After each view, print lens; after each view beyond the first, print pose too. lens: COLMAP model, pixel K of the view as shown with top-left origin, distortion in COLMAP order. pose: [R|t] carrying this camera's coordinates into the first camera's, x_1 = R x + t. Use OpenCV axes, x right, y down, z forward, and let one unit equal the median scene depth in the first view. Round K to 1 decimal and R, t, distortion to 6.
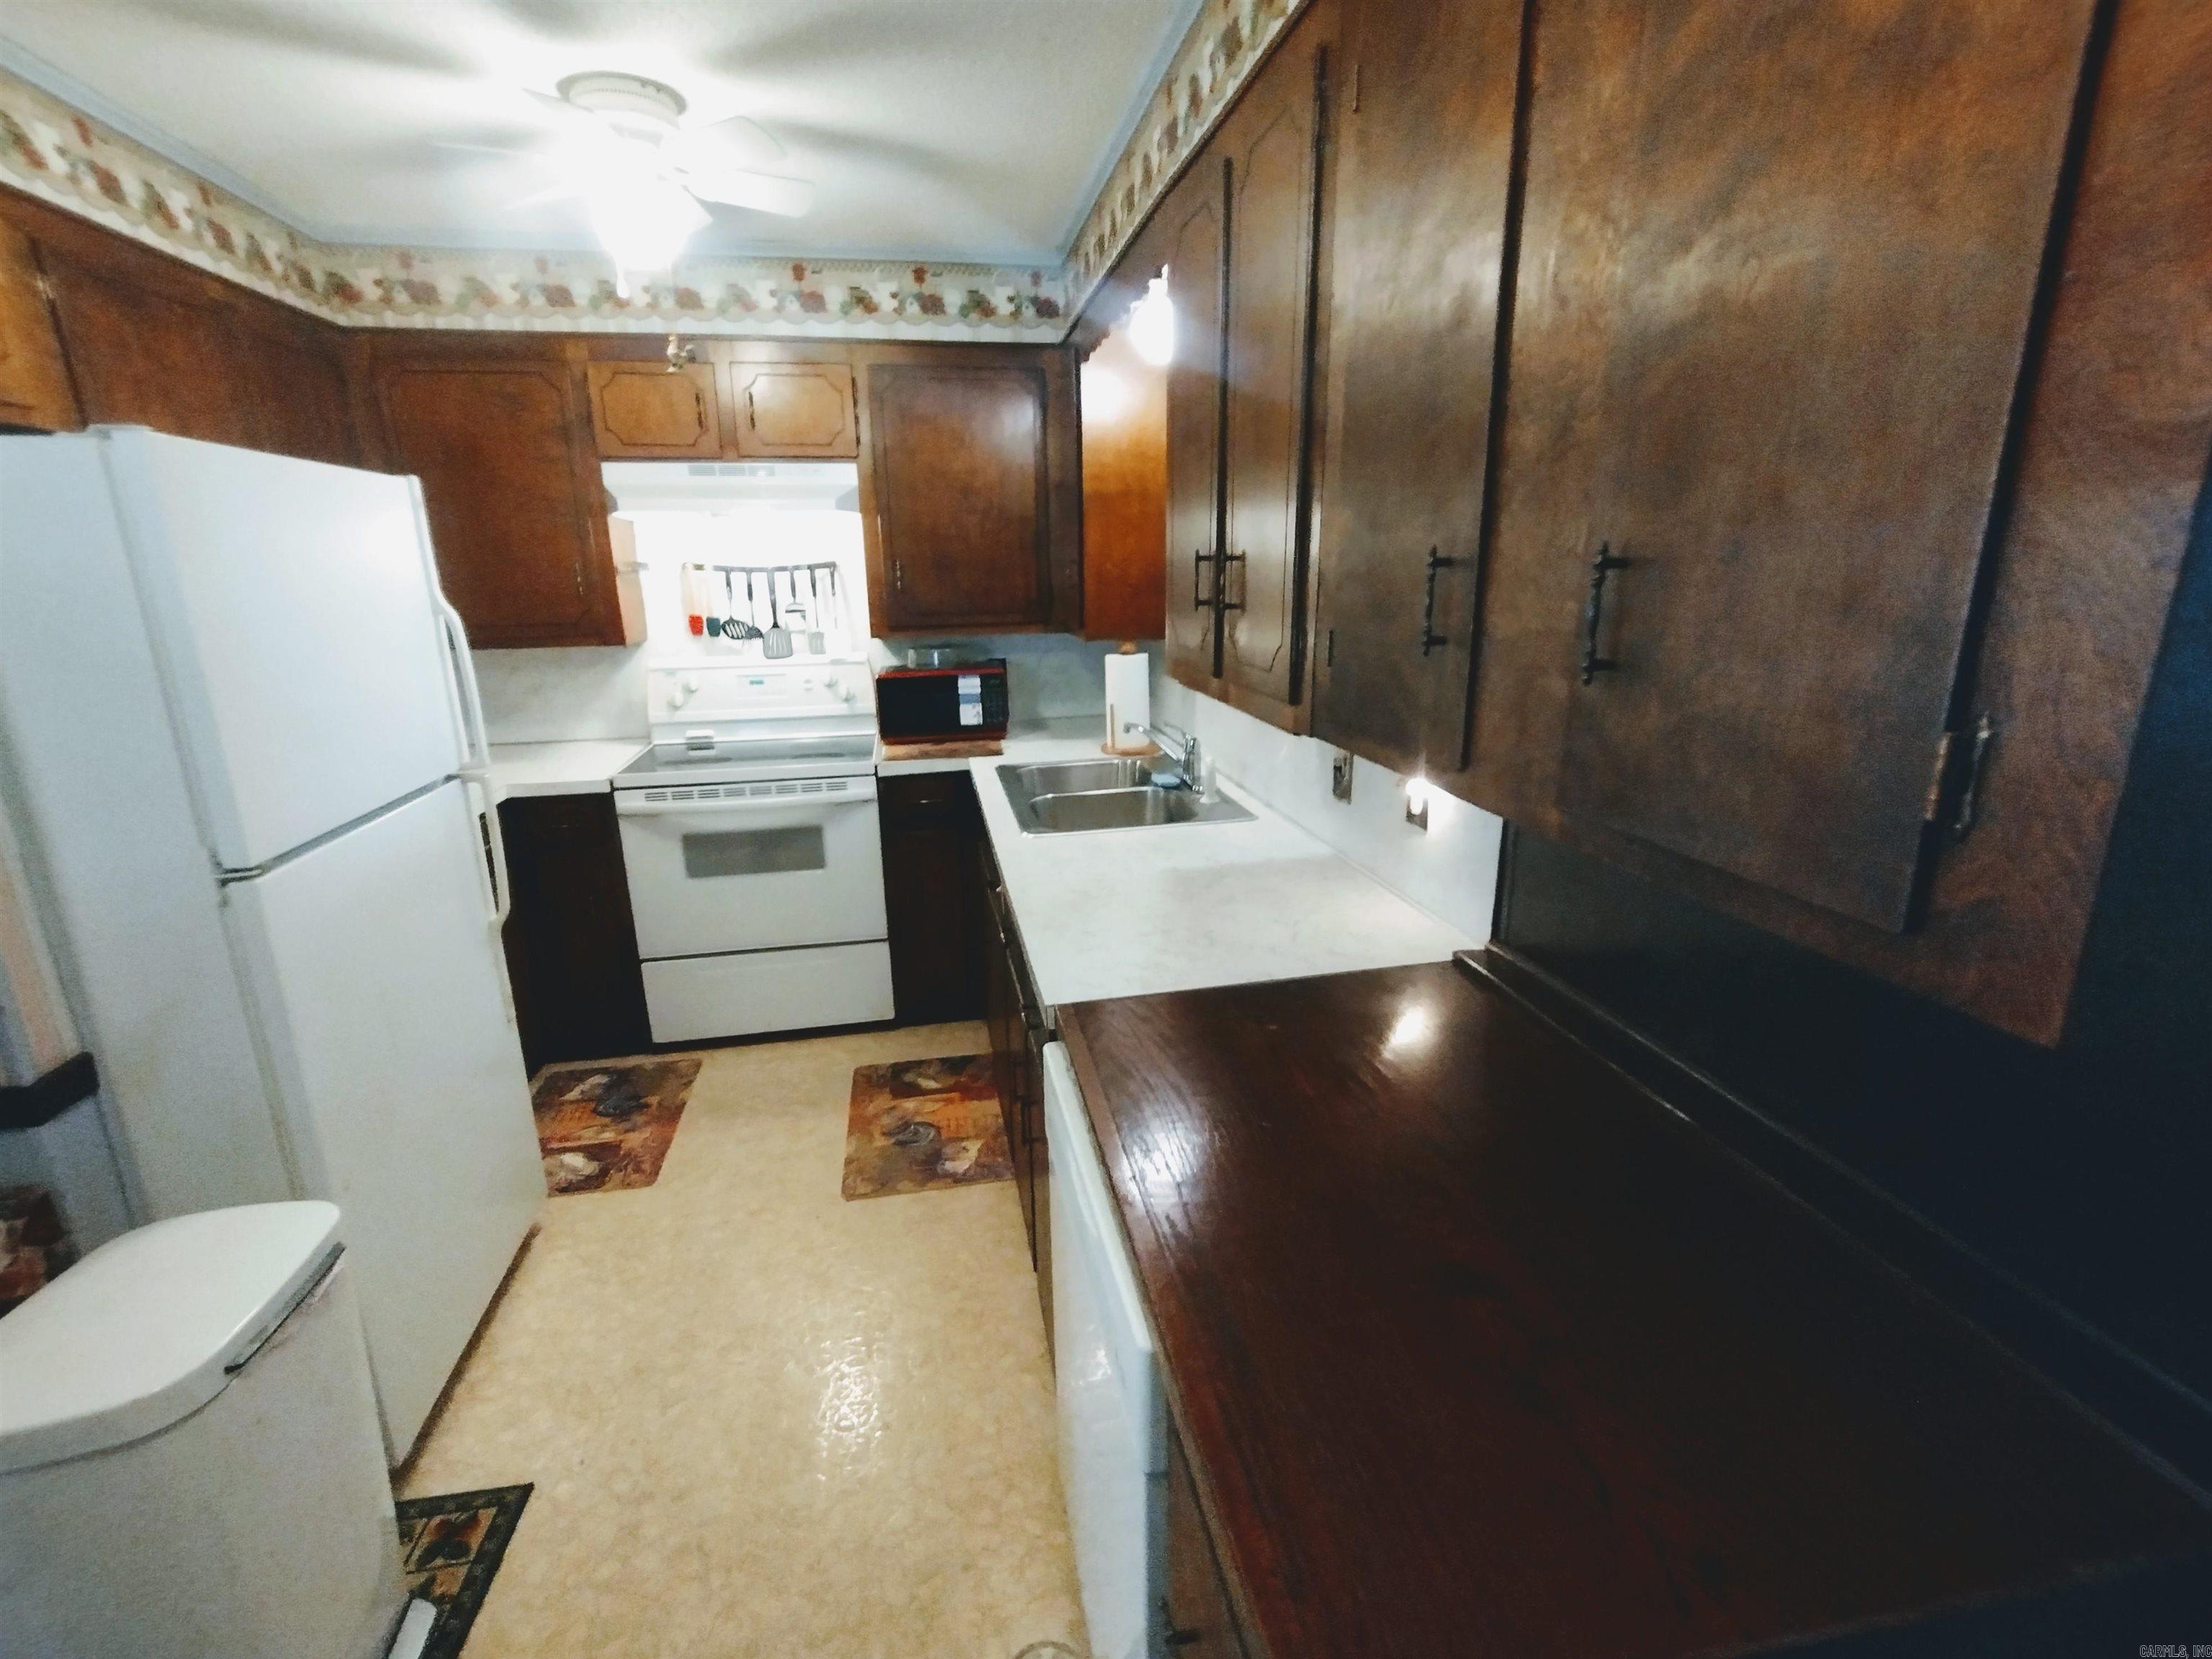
lens RADIAL K [[1008.6, 0, 1106.0], [0, 1008.6, 829.5], [0, 0, 1]] dist [-0.002504, 0.002743]
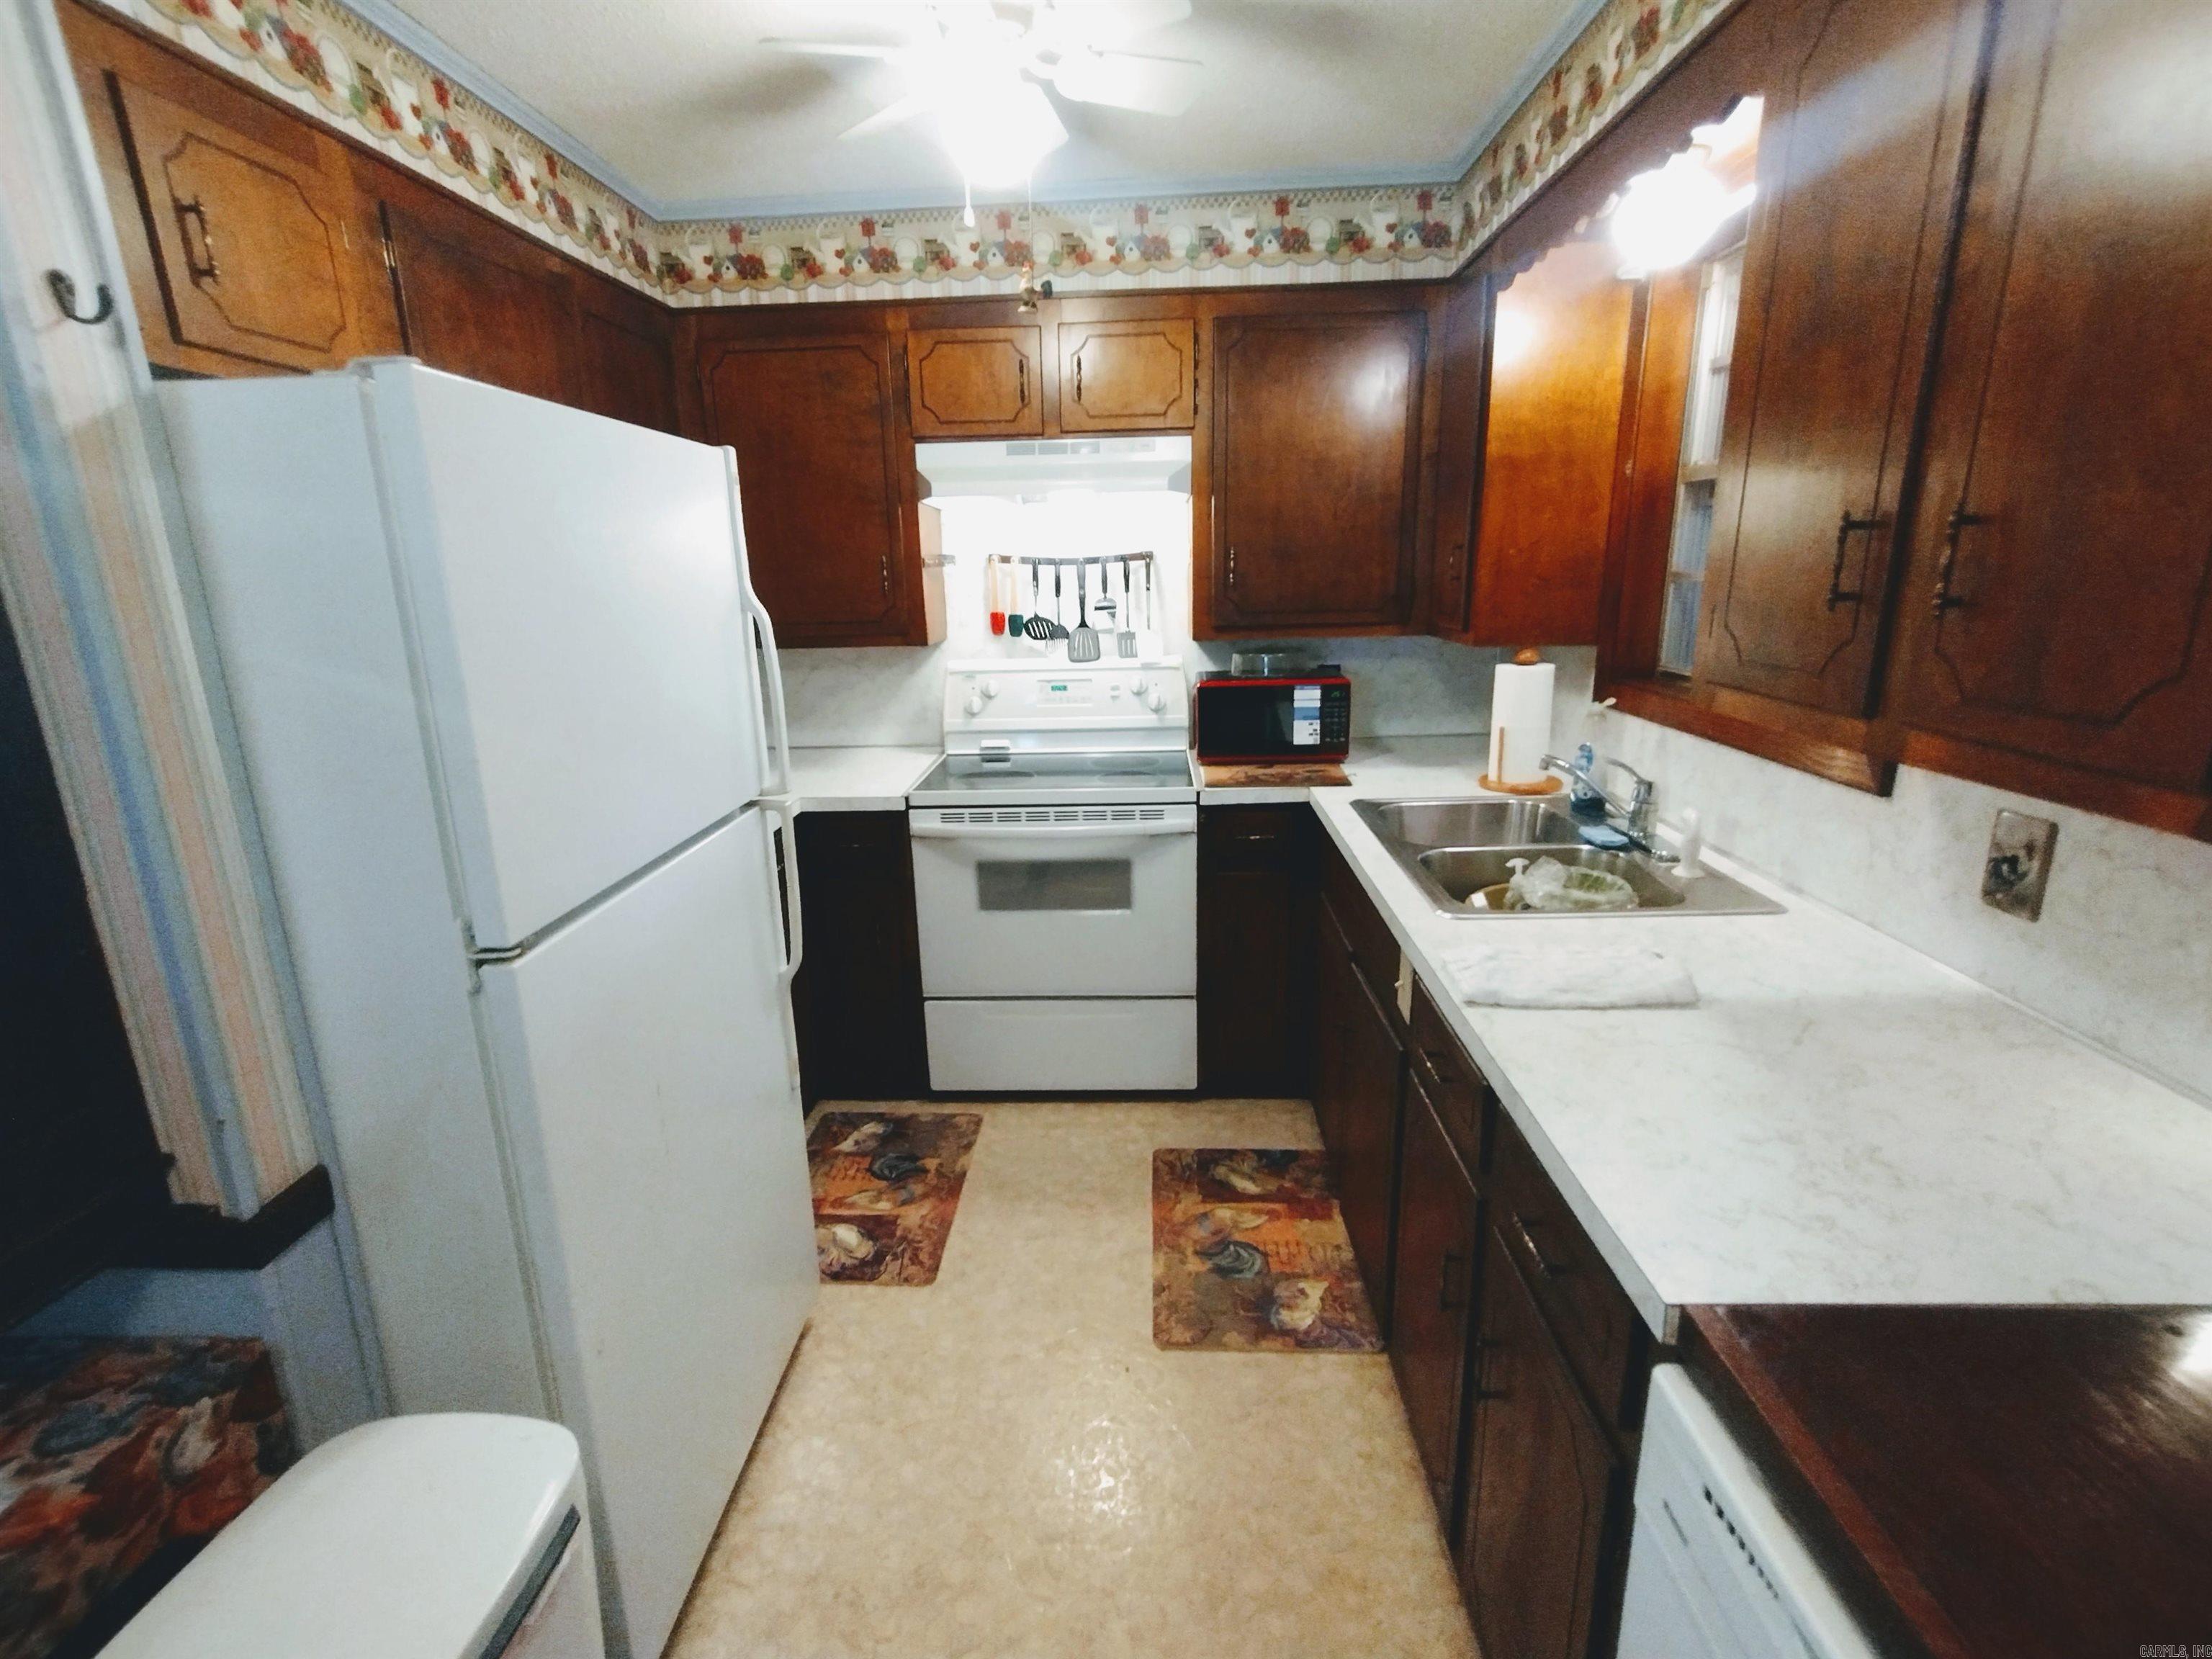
lens RADIAL K [[1008.5, 0, 1096.5], [0, 1008.5, 811.1], [0, 0, 1]] dist [0.001154, -0.000064]
pose [[0.970771, 0.050857, -0.234556, -0.118186], [-0.054508, 0.998472, -0.009104, -0.037116], [0.233735, 0.021623, 0.972060, 0.173002]]
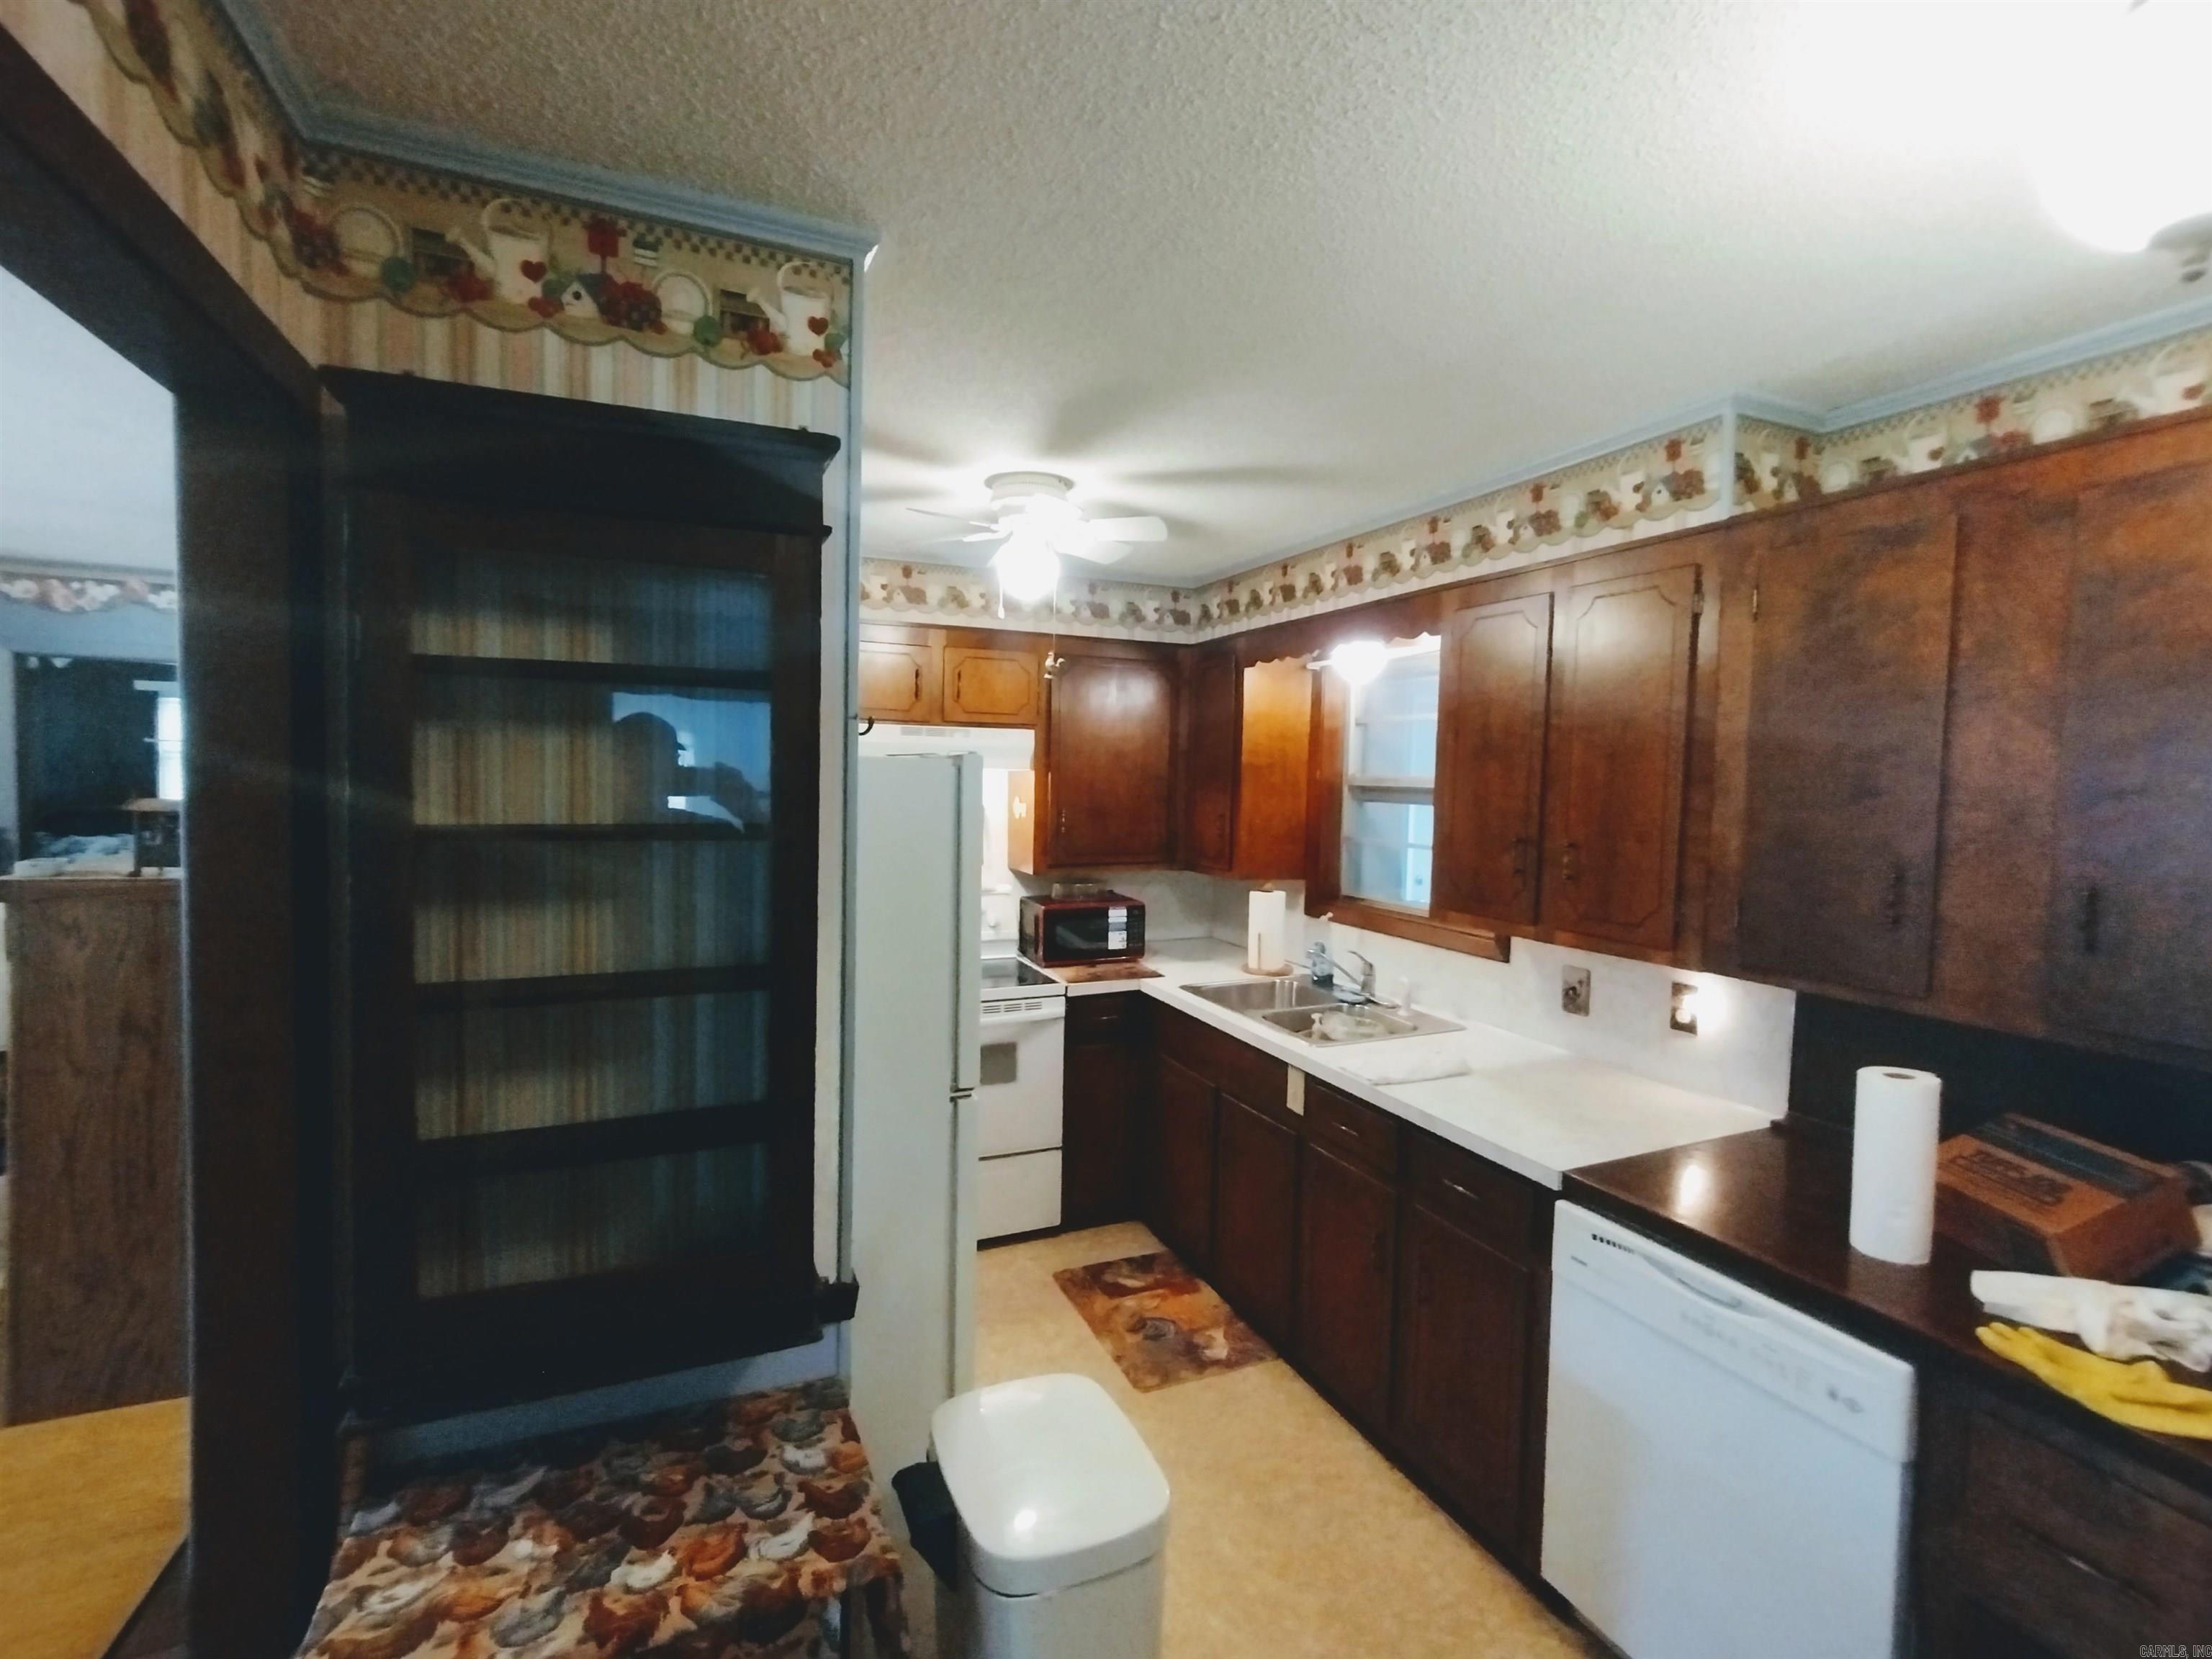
lens RADIAL K [[982.3, 0, 1103.4], [0, 982.3, 825.4], [0, 0, 1]] dist [-0.001272, 0.000449]
pose [[0.976920, 0.023454, 0.212313, -0.448907], [0.022036, 0.977585, -0.209387, -0.009216], [-0.212465, 0.209233, 0.954505, -0.110872]]
